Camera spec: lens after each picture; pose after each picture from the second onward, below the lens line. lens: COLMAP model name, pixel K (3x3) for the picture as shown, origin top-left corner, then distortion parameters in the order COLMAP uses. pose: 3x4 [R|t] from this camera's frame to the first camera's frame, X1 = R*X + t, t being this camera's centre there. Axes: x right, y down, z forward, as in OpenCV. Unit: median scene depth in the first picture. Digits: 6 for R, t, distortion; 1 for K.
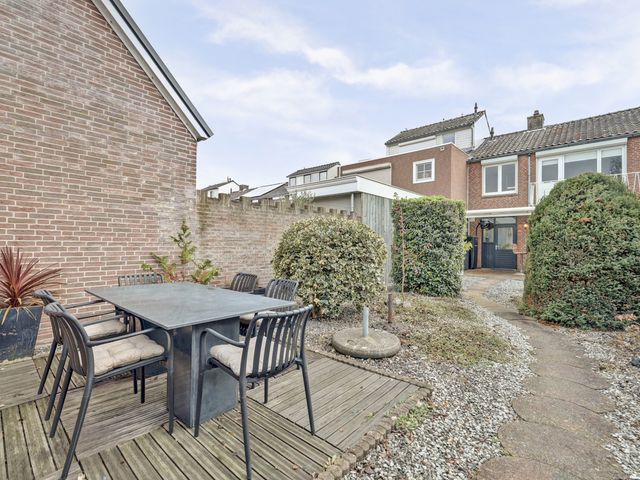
lens RADIAL K [[297.6, 0, 322.7], [0, 297.6, 239.7], [0, 0, 1]] dist [-0.000436, -0.000271]
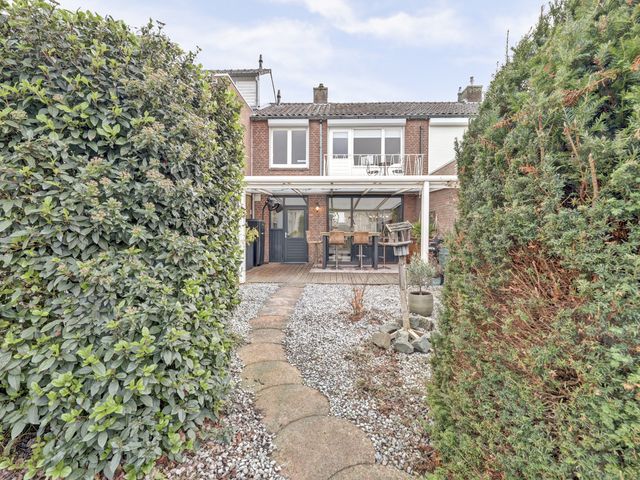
lens RADIAL K [[297.6, 0, 322.7], [0, 297.6, 239.7], [0, 0, 1]] dist [-0.000436, -0.000271]
pose [[0.775345, -0.023133, 0.631114, 0.164805], [-0.003478, 0.999157, 0.040896, 0.004894], [-0.631528, -0.033904, 0.774611, 0.332820]]
